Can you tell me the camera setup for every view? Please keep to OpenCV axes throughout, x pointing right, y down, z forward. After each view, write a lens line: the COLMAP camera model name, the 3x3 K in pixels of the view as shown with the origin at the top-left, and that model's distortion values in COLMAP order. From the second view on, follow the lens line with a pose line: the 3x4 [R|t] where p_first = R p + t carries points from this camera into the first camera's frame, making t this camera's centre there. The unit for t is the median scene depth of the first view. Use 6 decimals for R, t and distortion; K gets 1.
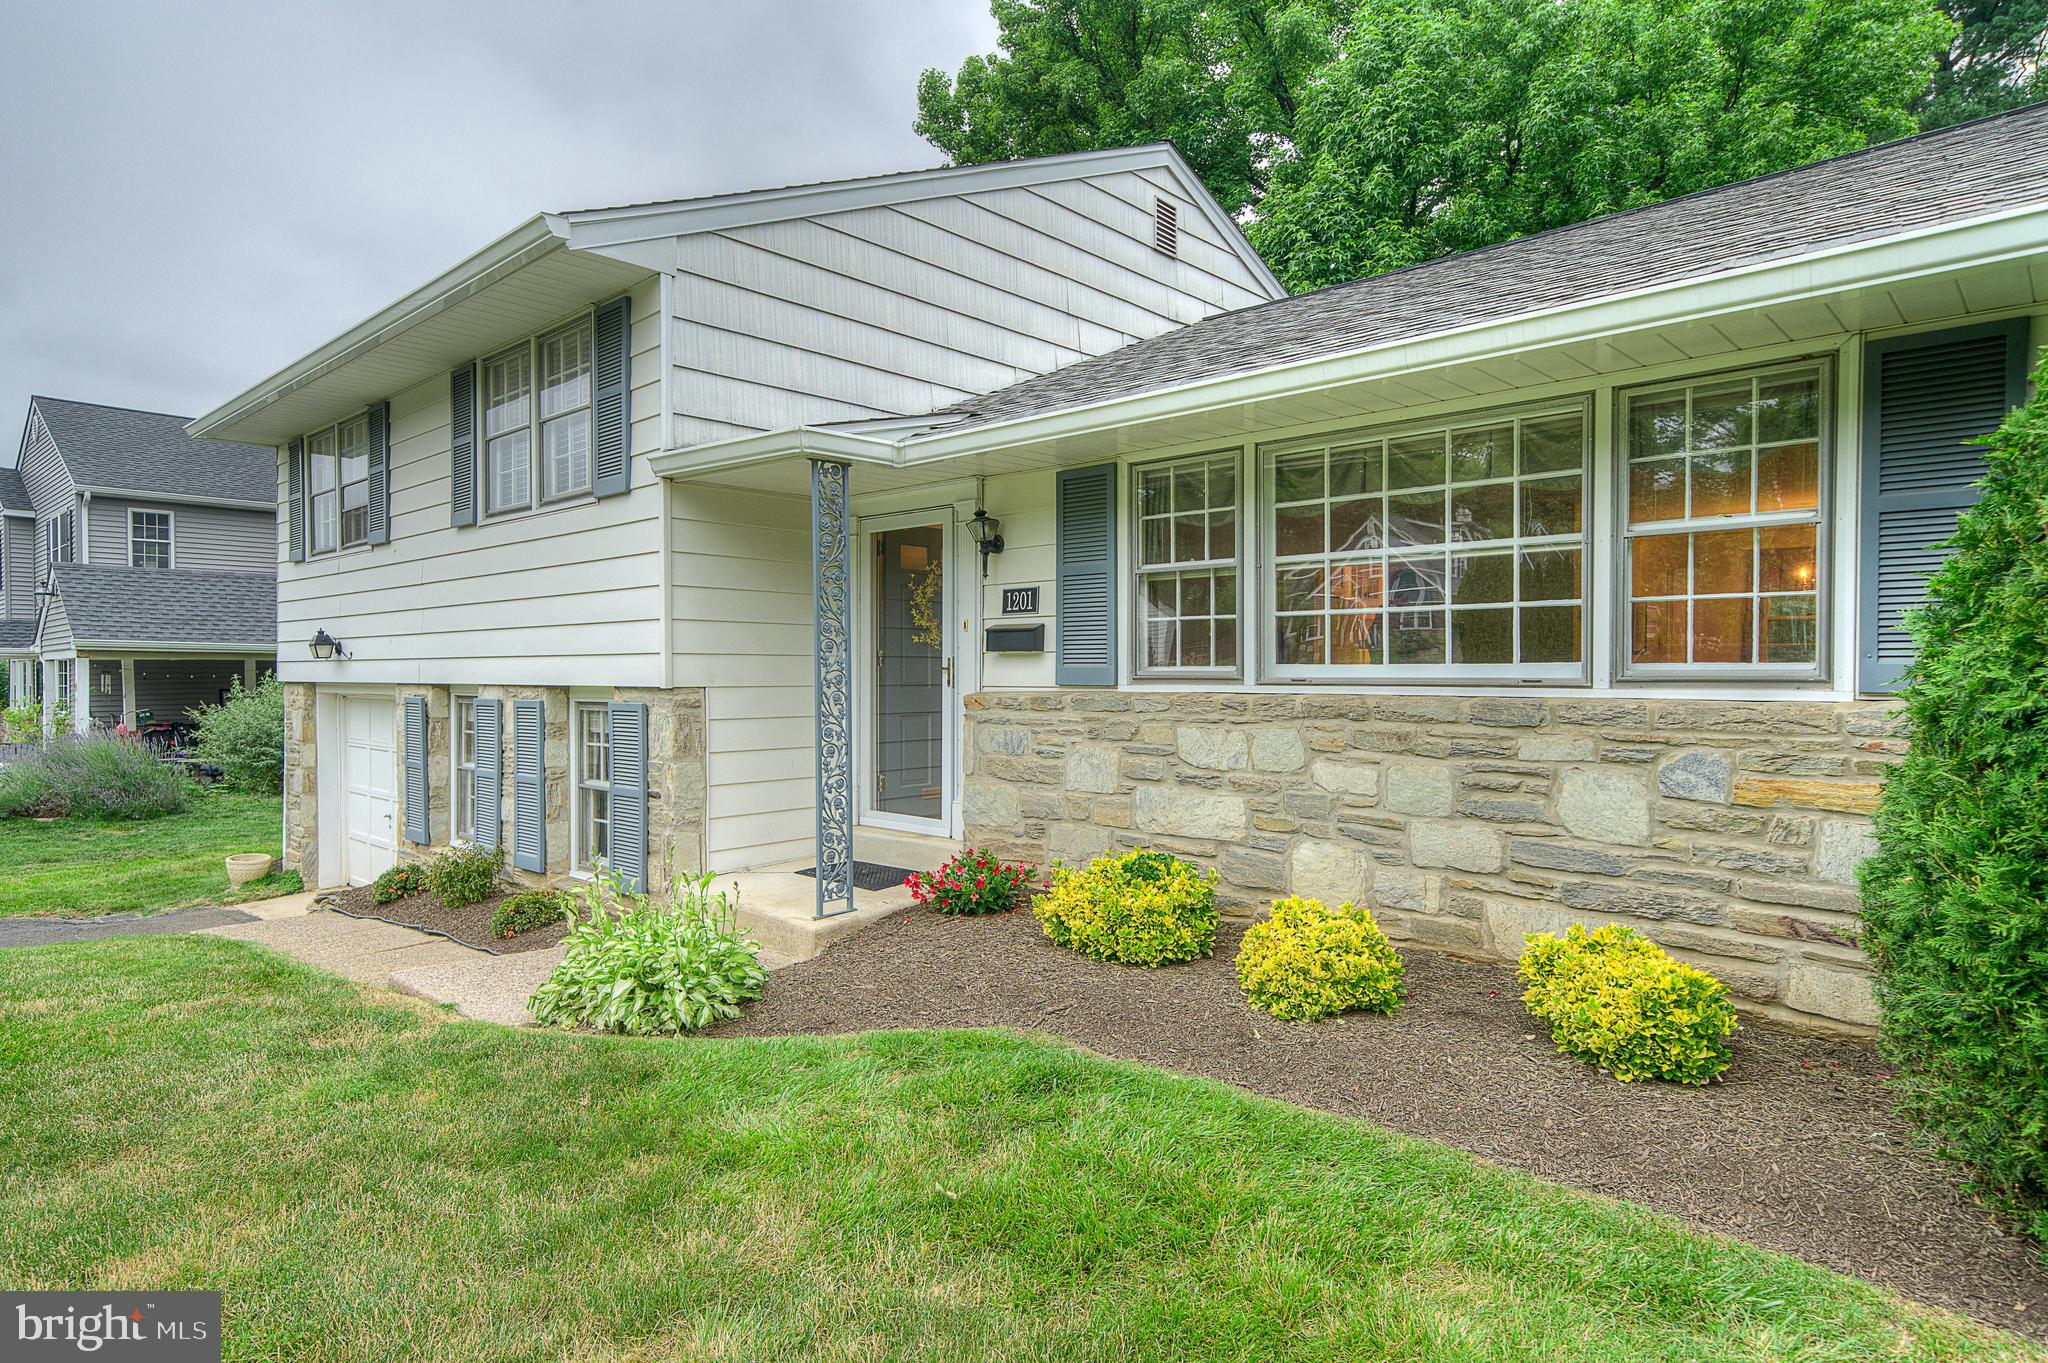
lens RADIAL K [[1153.4, 0, 1017.8], [0, 1153.4, 676.2], [0, 0, 1]] dist [-0.001682, -0.000075]
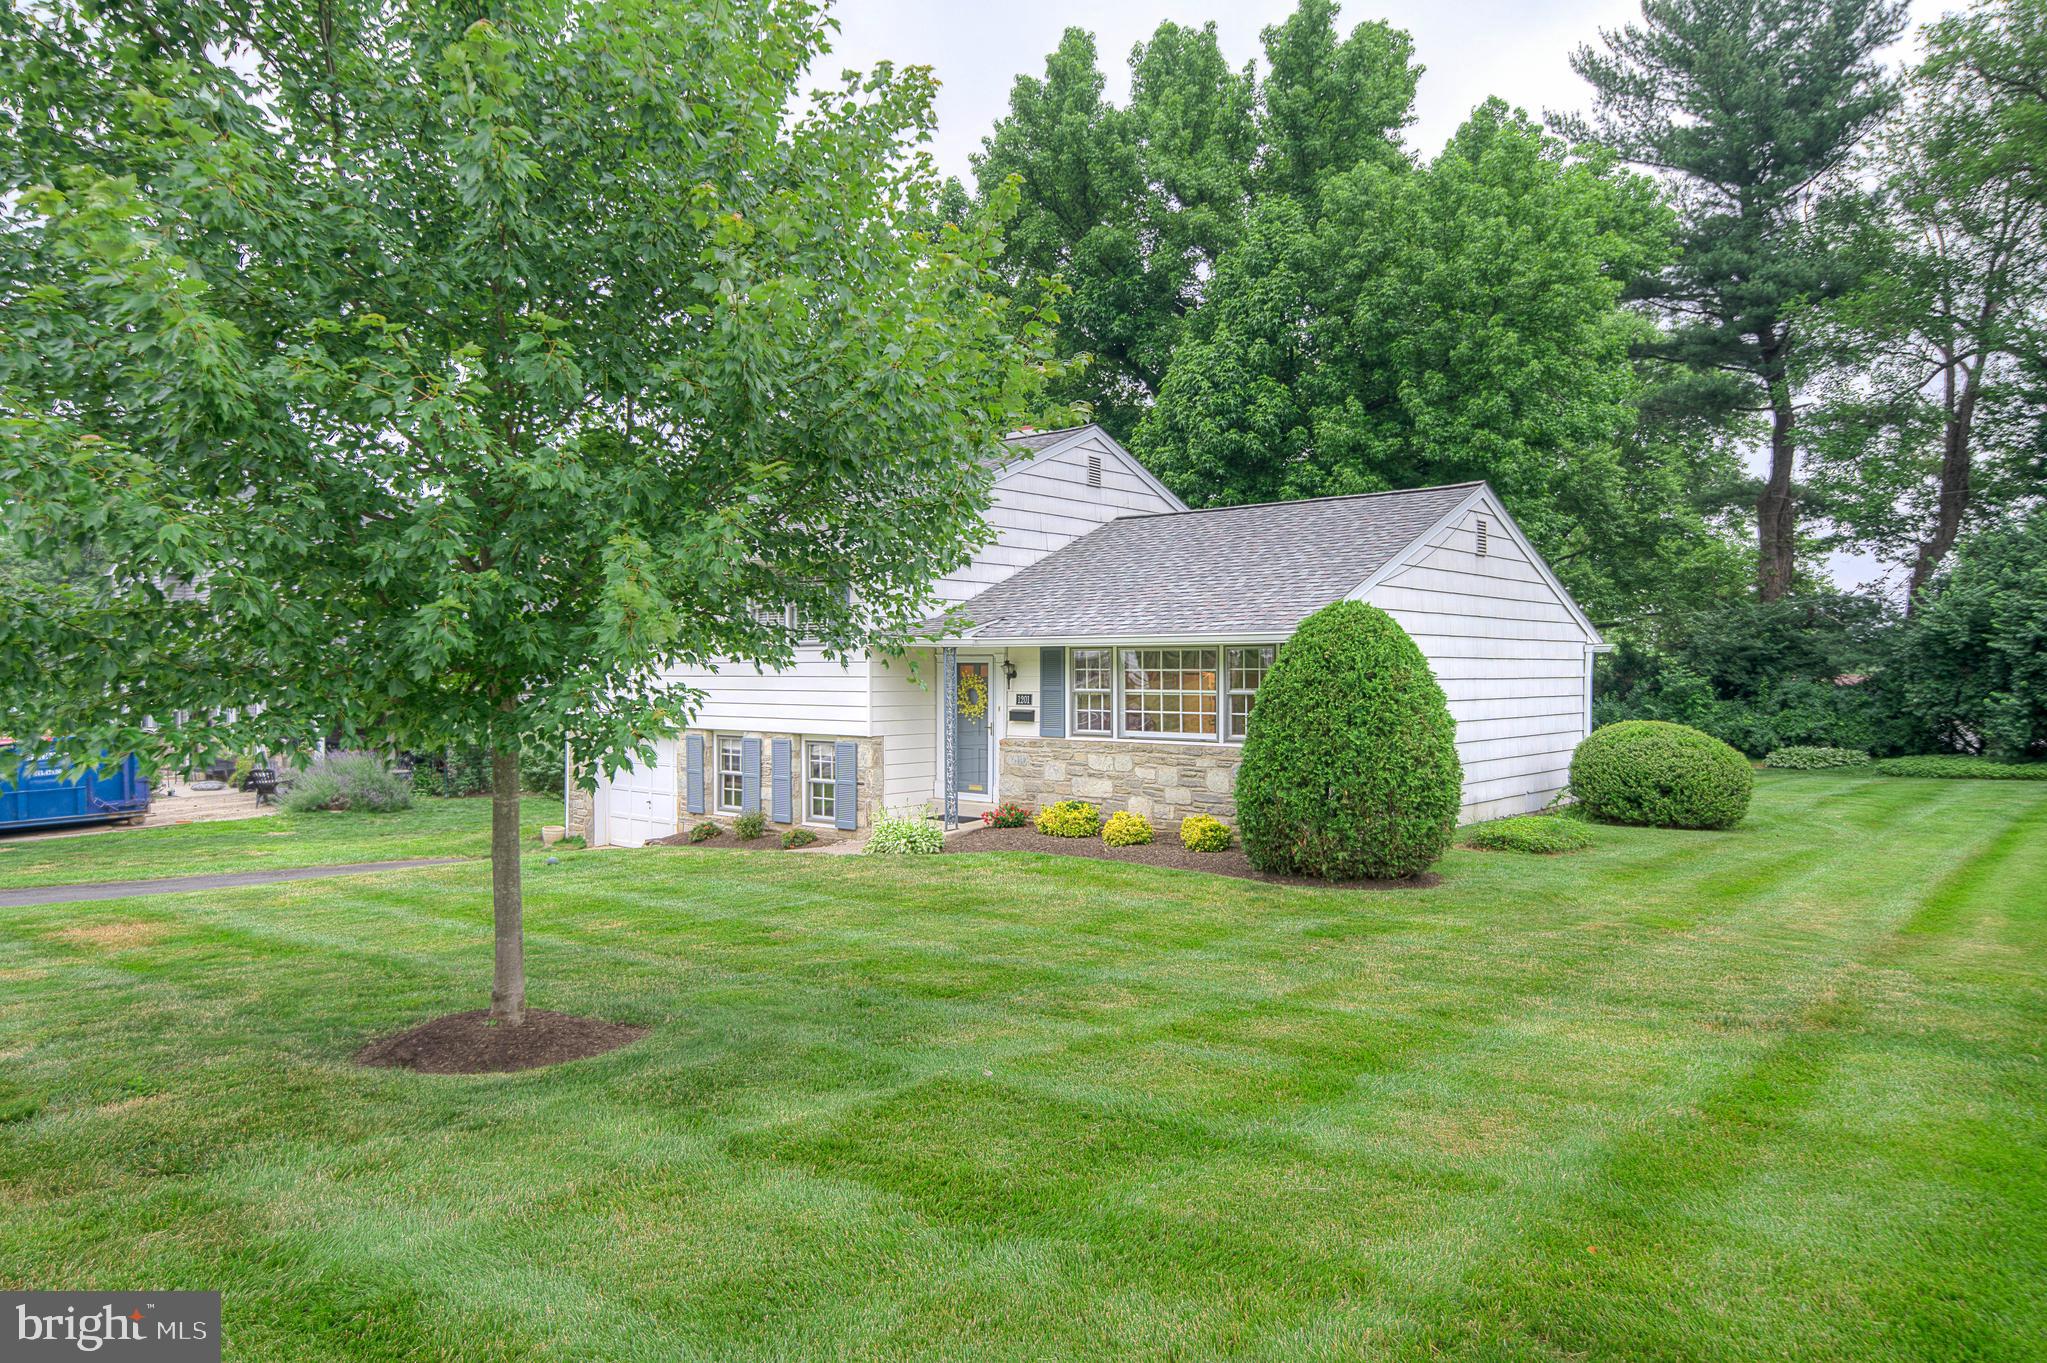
lens RADIAL K [[1369.3, 0, 1026.2], [0, 1369.3, 678.7], [0, 0, 1]] dist [0.000467, -0.000805]
pose [[0.998789, 0.000322, 0.049194, -0.130140], [-0.000579, 0.999986, 0.005210, -0.122167], [-0.049192, -0.005232, 0.998776, -1.772342]]
